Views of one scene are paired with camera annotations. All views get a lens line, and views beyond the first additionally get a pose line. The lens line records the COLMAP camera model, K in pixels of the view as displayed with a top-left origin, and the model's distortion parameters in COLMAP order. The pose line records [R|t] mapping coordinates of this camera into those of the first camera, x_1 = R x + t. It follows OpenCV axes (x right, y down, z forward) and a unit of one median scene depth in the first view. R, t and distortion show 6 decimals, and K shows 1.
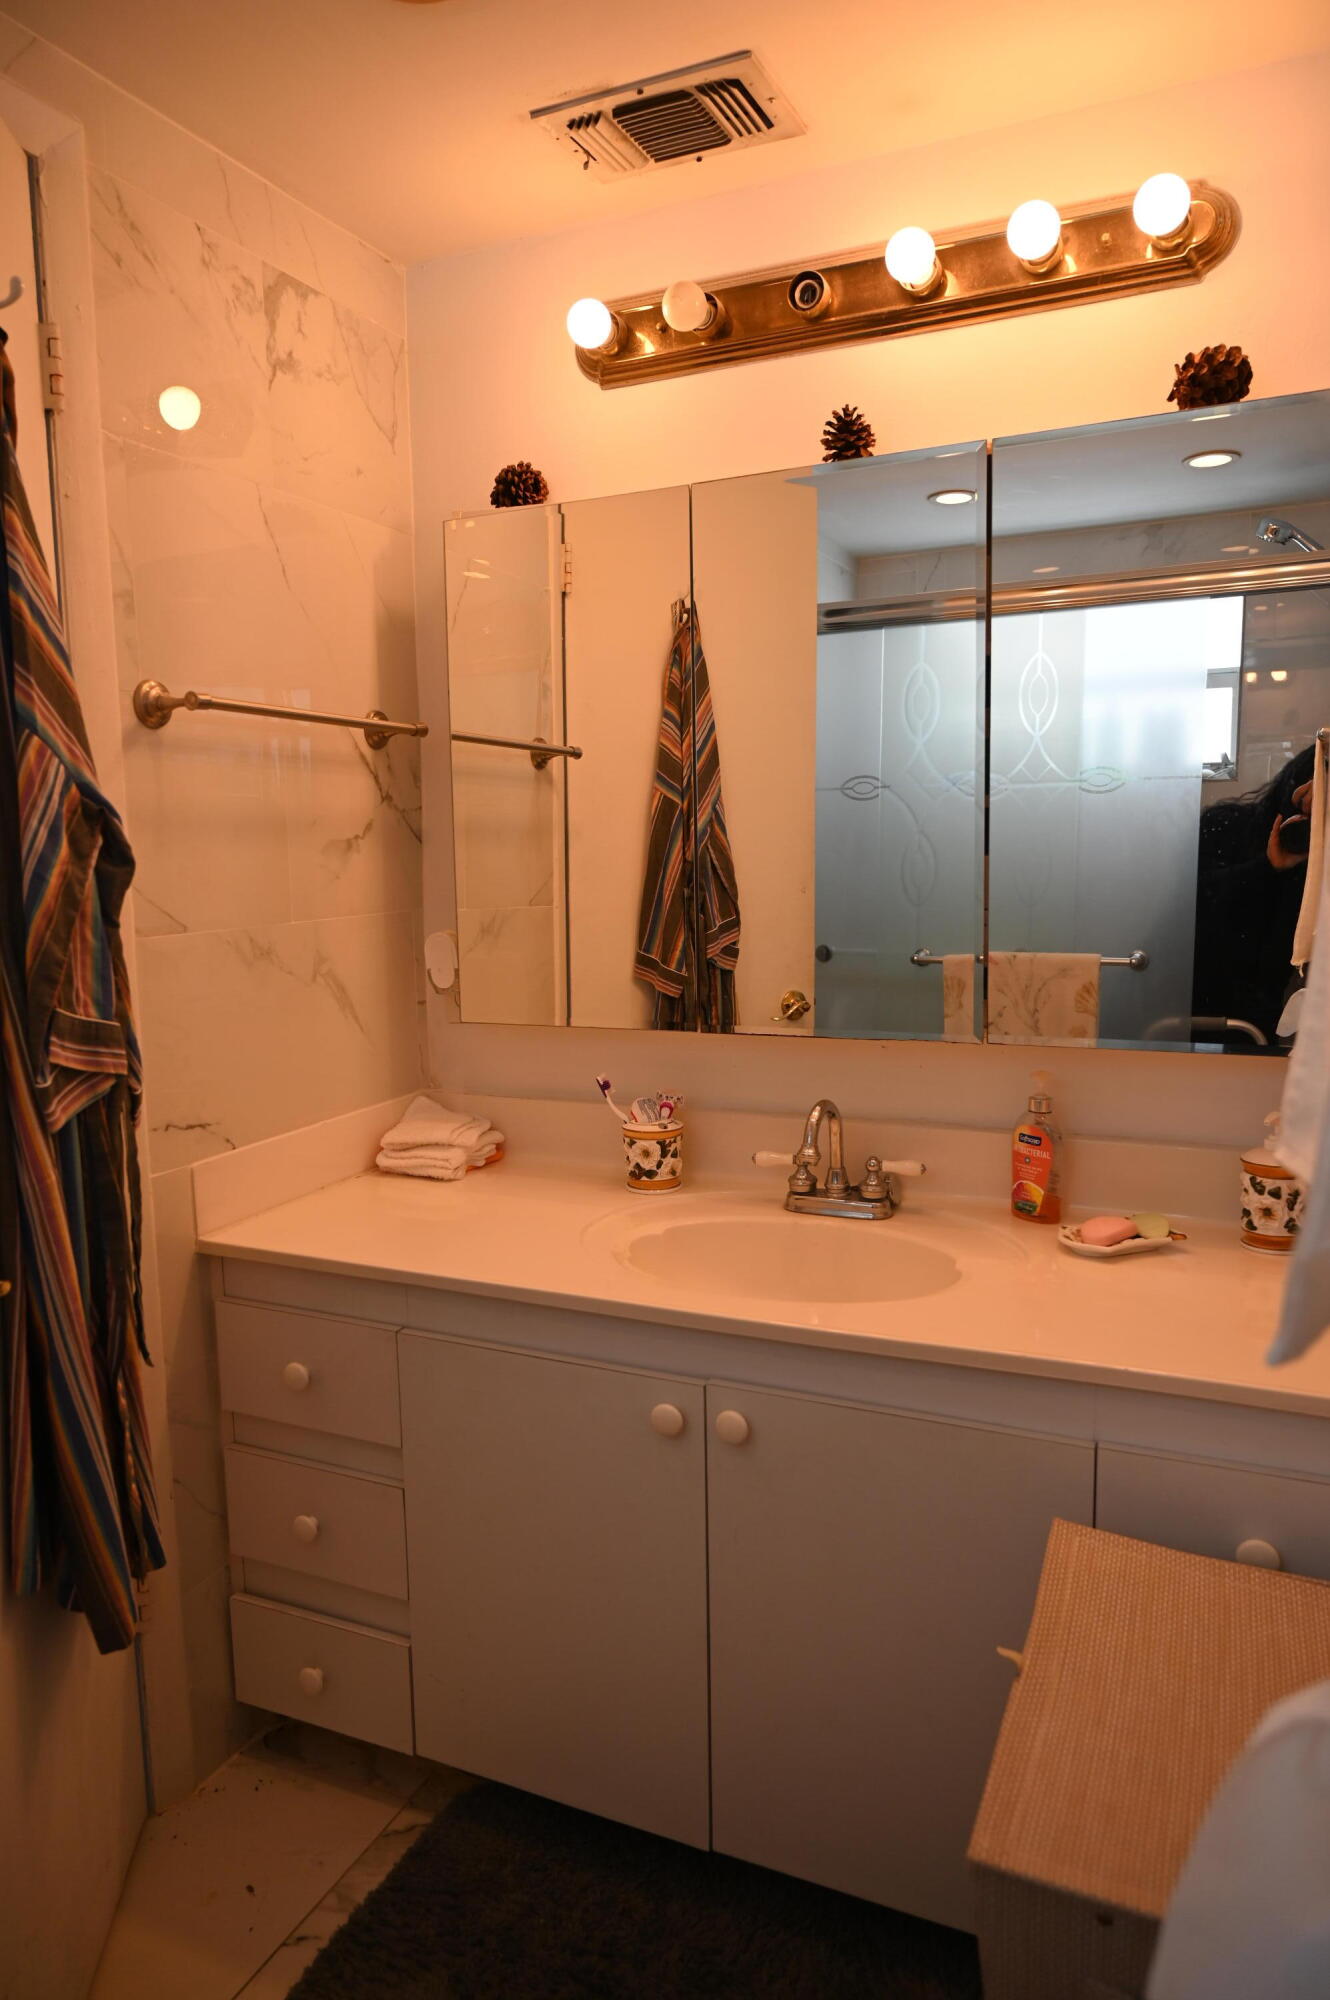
lens RADIAL K [[1324.9, 0, 662.9], [0, 1324.9, 1004.7], [0, 0, 1]] dist [-0.015443, 0.006283]
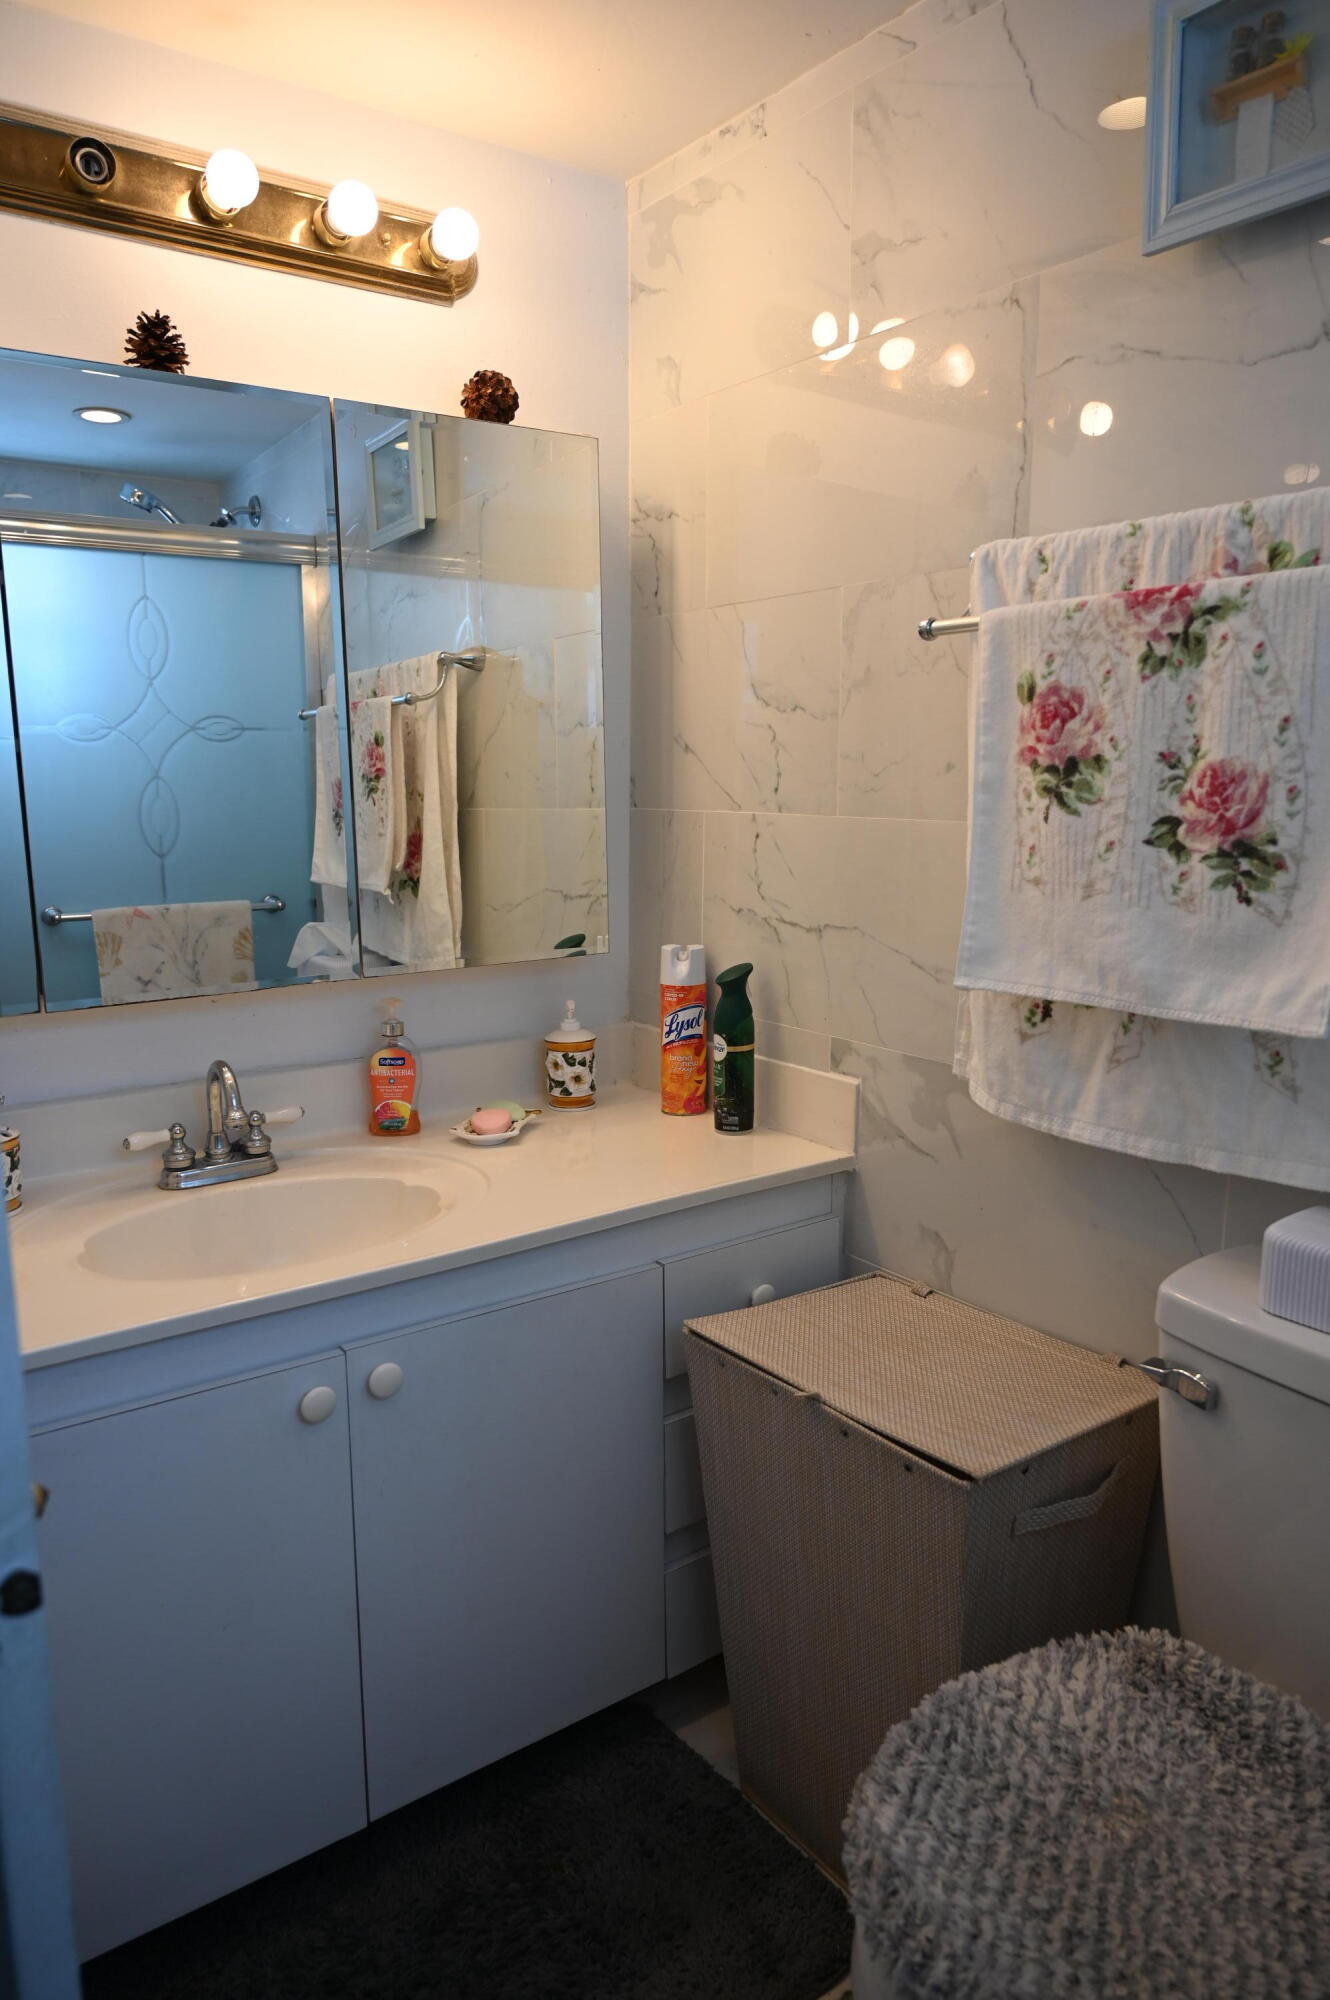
lens RADIAL K [[1324.9, 0, 660.1], [0, 1324.9, 997.1], [0, 0, 1]] dist [-0.015443, 0.006283]
pose [[0.493429, -0.127978, 0.860319, -0.544702], [0.107953, 0.990479, 0.085425, -0.020001], [-0.863061, 0.050723, 0.502547, 0.261376]]
